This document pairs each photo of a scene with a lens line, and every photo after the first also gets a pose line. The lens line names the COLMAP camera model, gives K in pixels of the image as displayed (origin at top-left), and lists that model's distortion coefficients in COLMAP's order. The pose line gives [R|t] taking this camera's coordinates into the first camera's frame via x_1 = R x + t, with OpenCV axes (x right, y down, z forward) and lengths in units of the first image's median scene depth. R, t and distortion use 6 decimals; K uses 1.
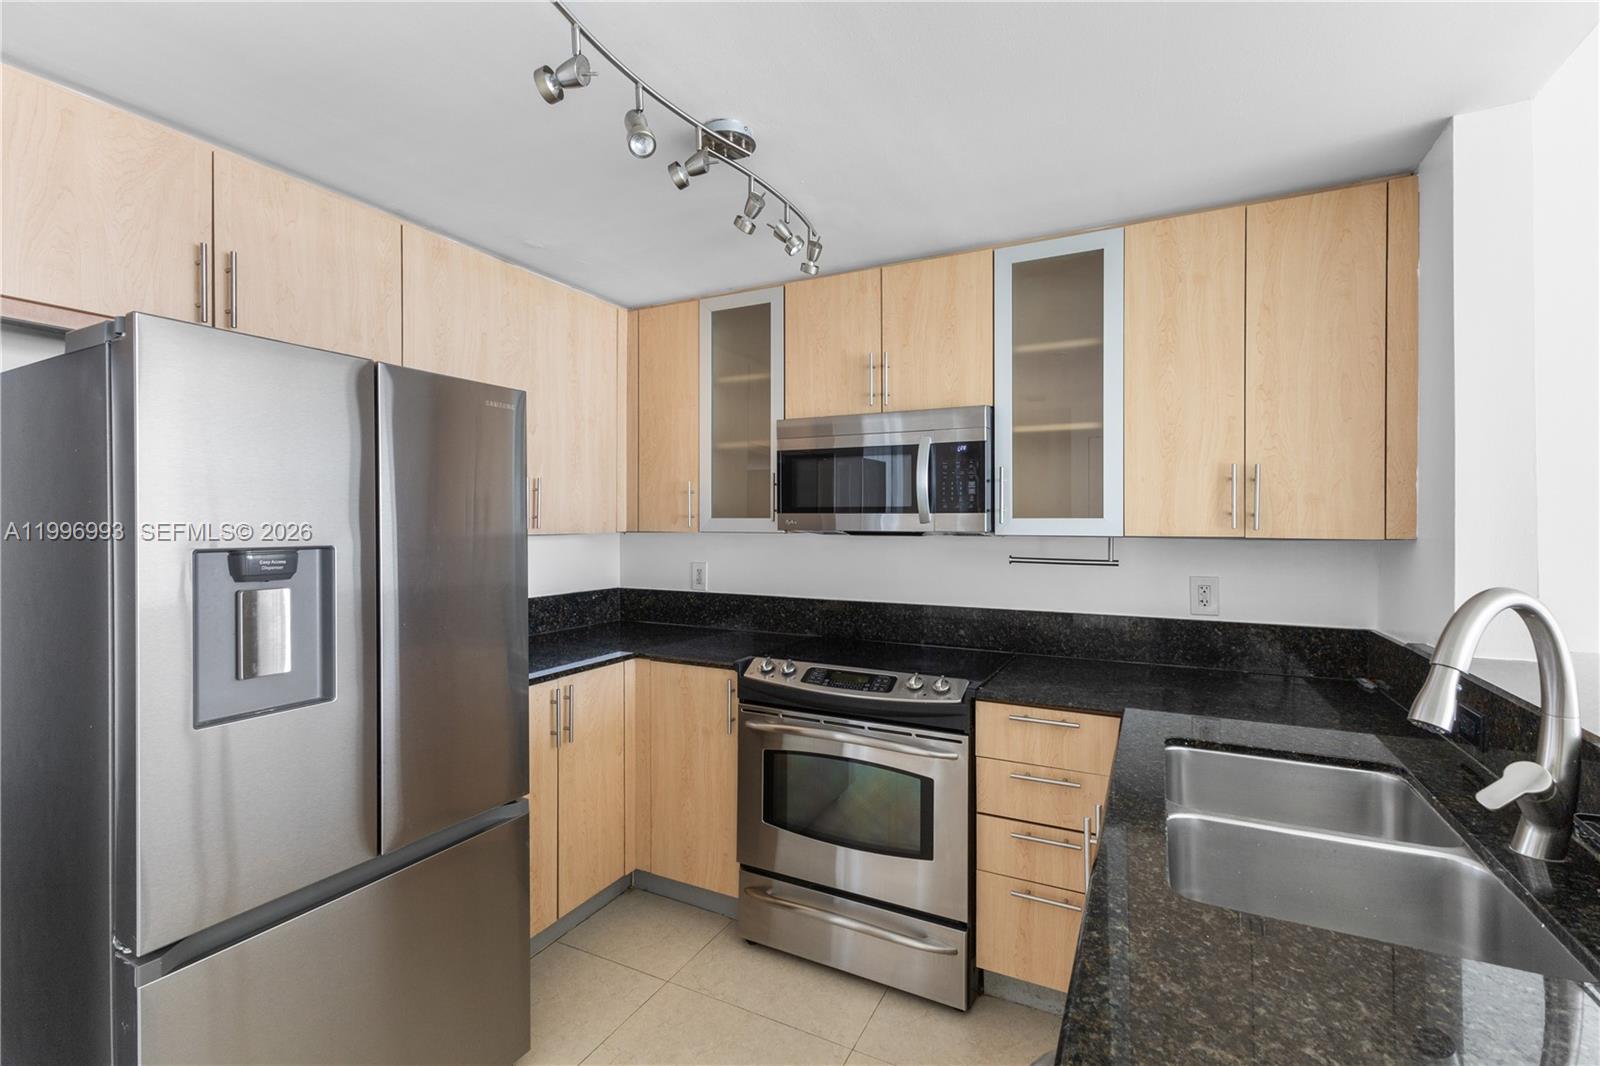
lens RADIAL K [[705.8, 0, 798.6], [0, 705.8, 519.2], [0, 0, 1]] dist [0.001684, 0.000091]
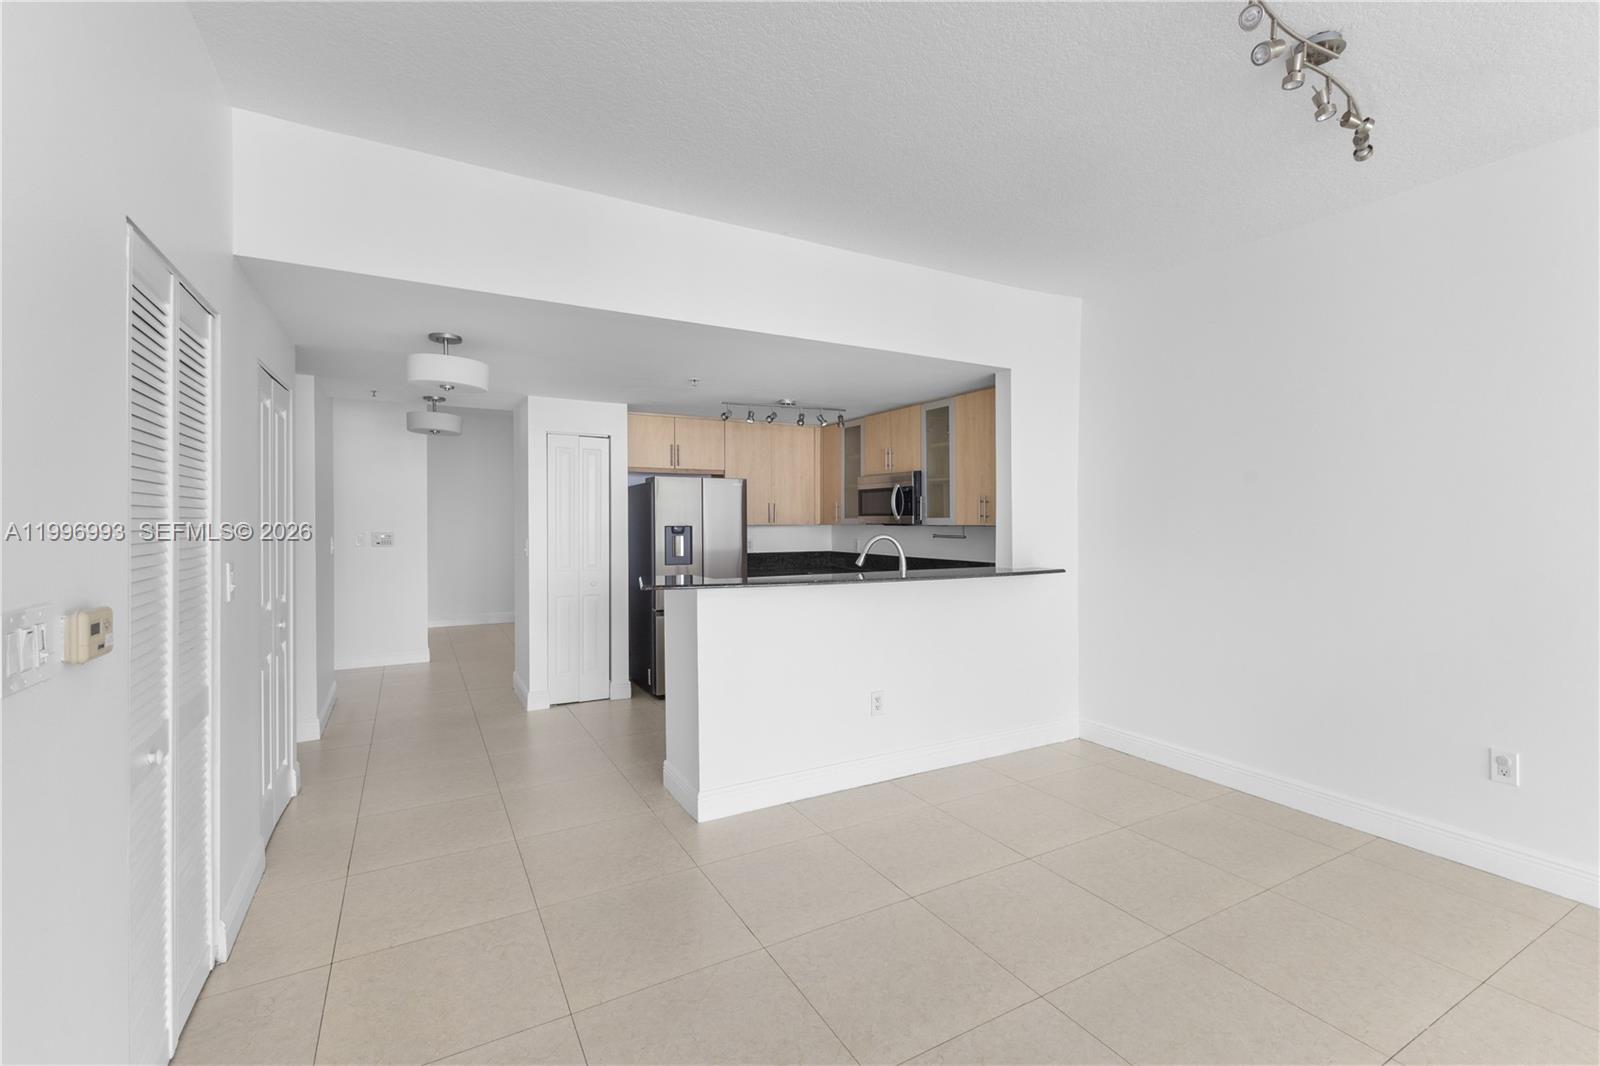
lens RADIAL K [[700.6, 0, 798.7], [0, 700.6, 523.1], [0, 0, 1]] dist [0.035879, 0.000192]
pose [[0.823284, 0.000625, -0.567630, 1.281409], [0.004036, 0.999968, 0.006955, -0.001675], [0.567616, -0.008017, 0.823255, -1.177393]]
